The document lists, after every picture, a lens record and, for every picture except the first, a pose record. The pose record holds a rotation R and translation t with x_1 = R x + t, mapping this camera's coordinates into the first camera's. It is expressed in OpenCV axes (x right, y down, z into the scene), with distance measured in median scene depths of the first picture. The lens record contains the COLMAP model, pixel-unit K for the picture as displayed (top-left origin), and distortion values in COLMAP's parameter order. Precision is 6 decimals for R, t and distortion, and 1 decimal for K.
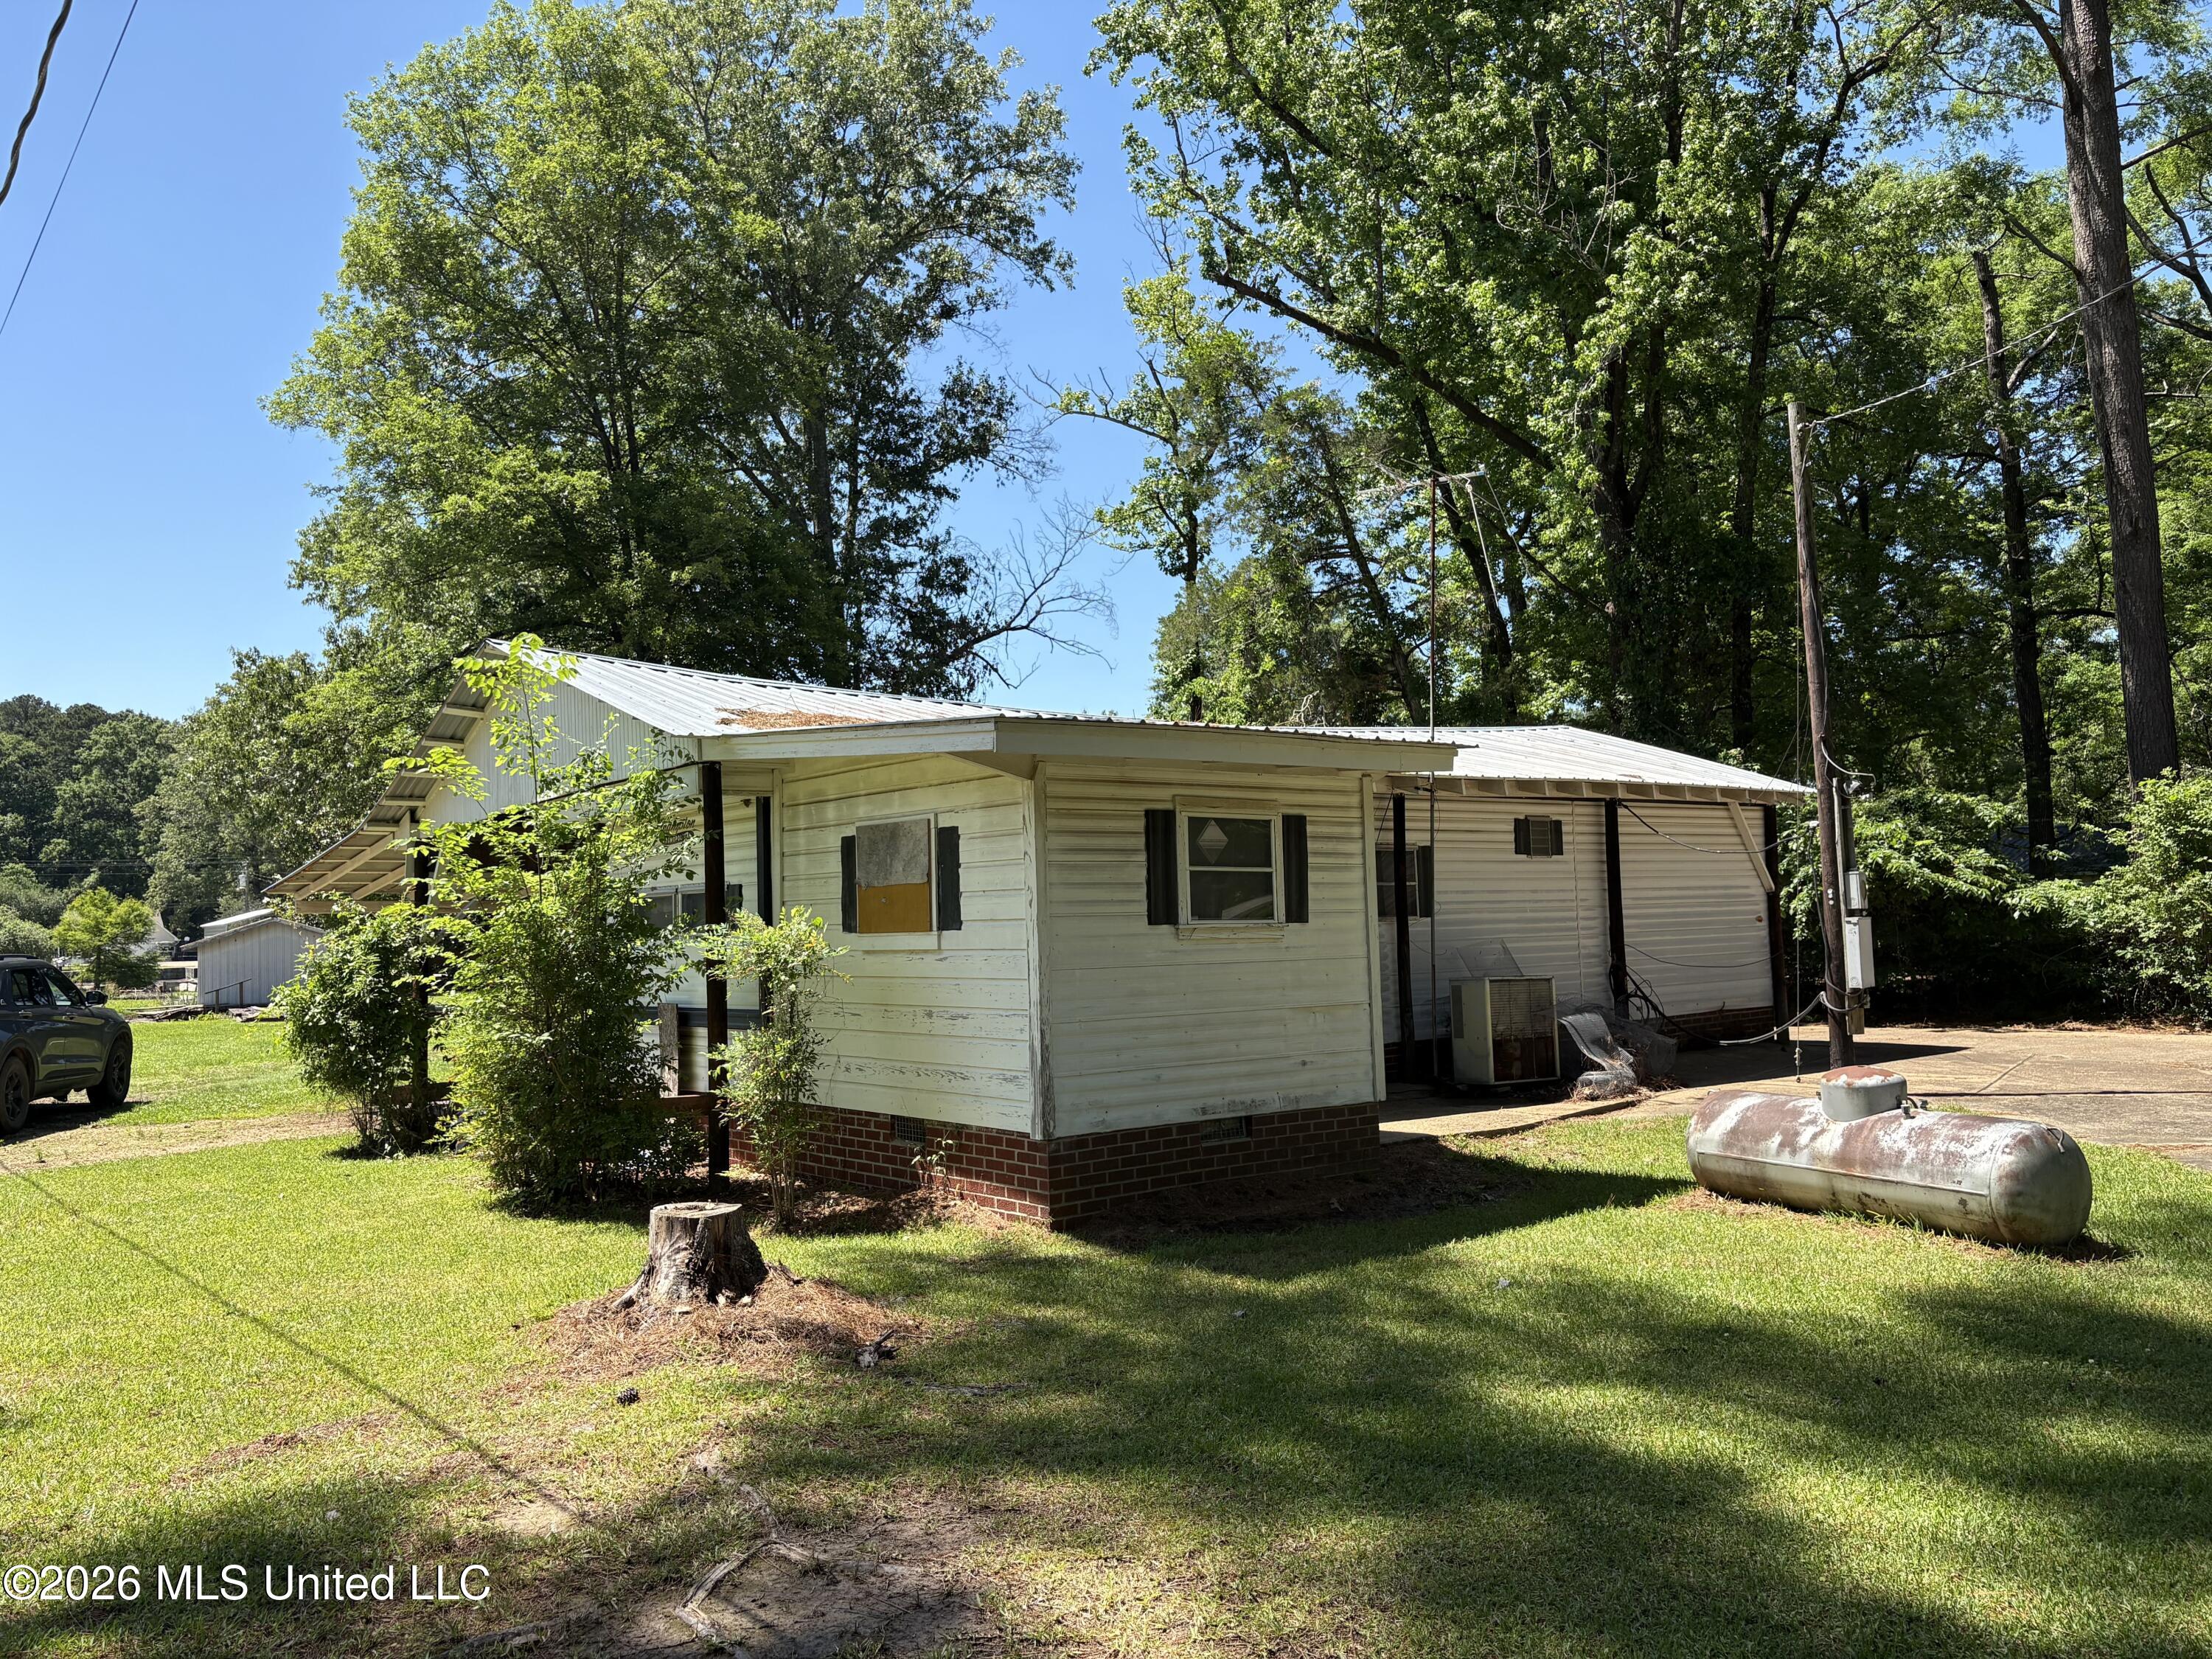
lens RADIAL K [[1675.1, 0, 1106.0], [0, 1675.1, 829.5], [0, 0, 1]] dist [0.010671, 0.001114]
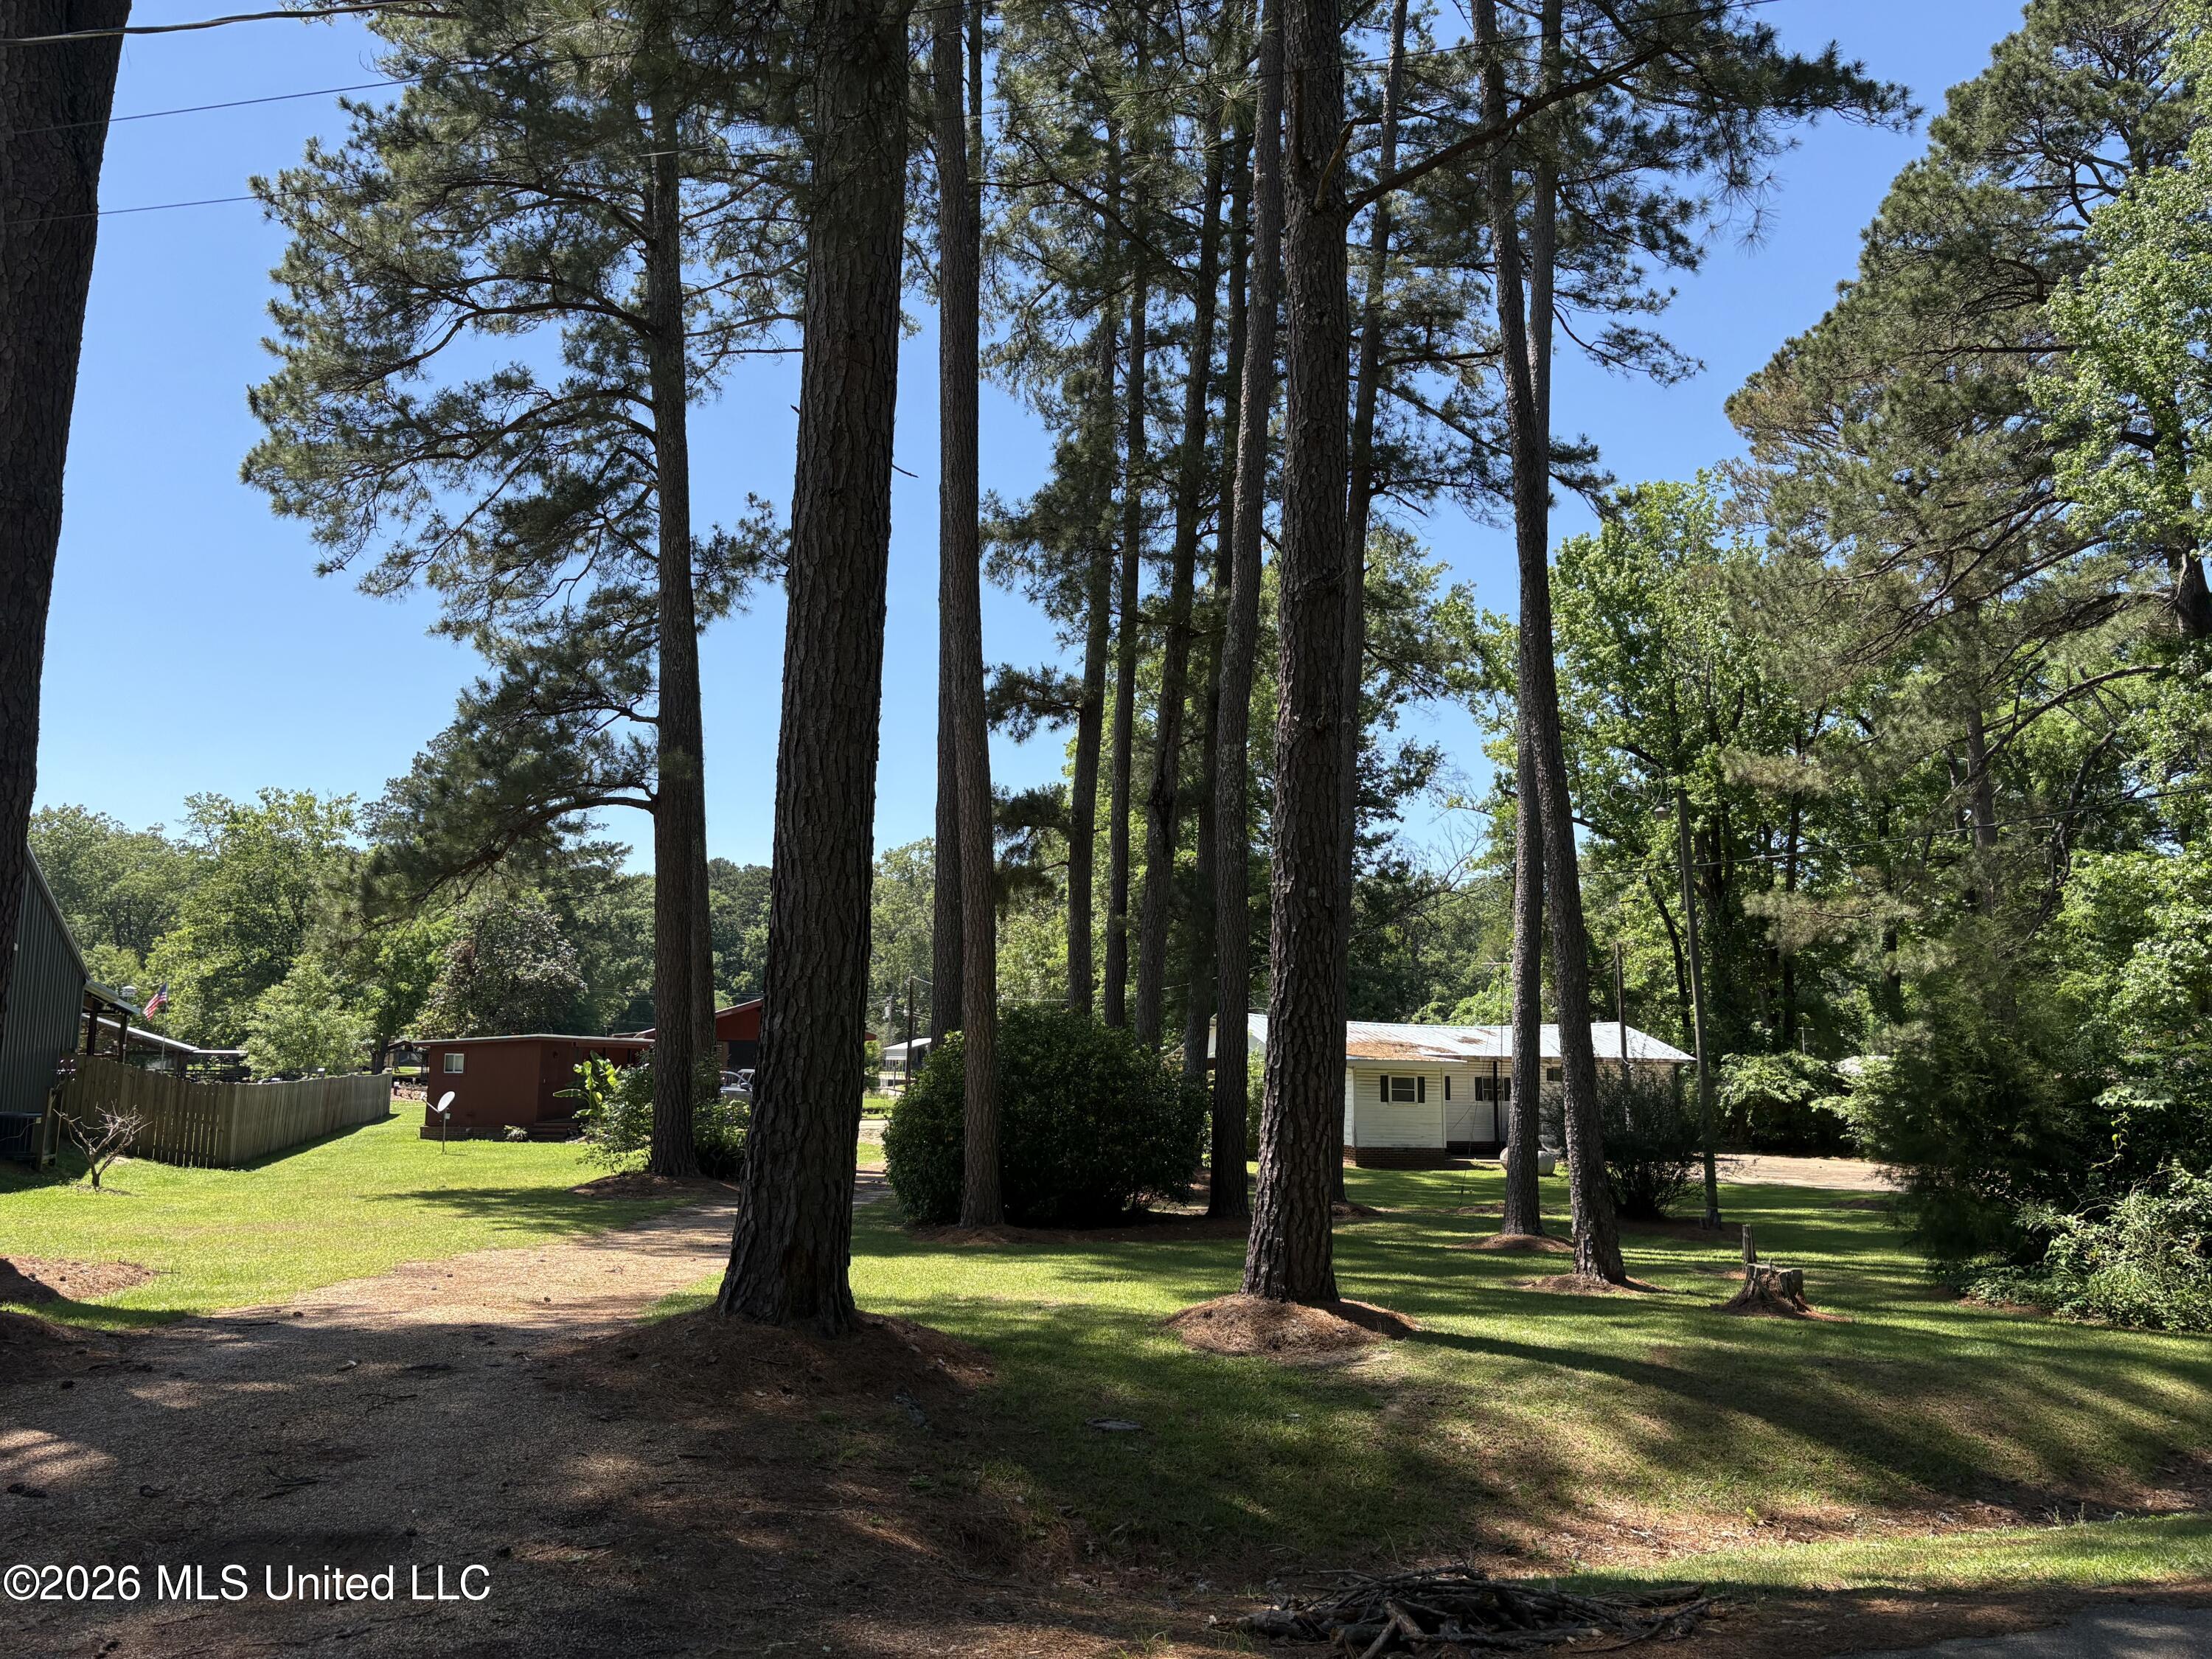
lens RADIAL K [[1675.1, 0, 1106.0], [0, 1675.1, 829.5], [0, 0, 1]] dist [0.010671, 0.001114]
pose [[0.955643, 0.005902, -0.294468, 0.033595], [-0.029261, 0.996756, -0.074982, -0.016368], [0.293070, 0.080272, 0.952715, -0.185823]]
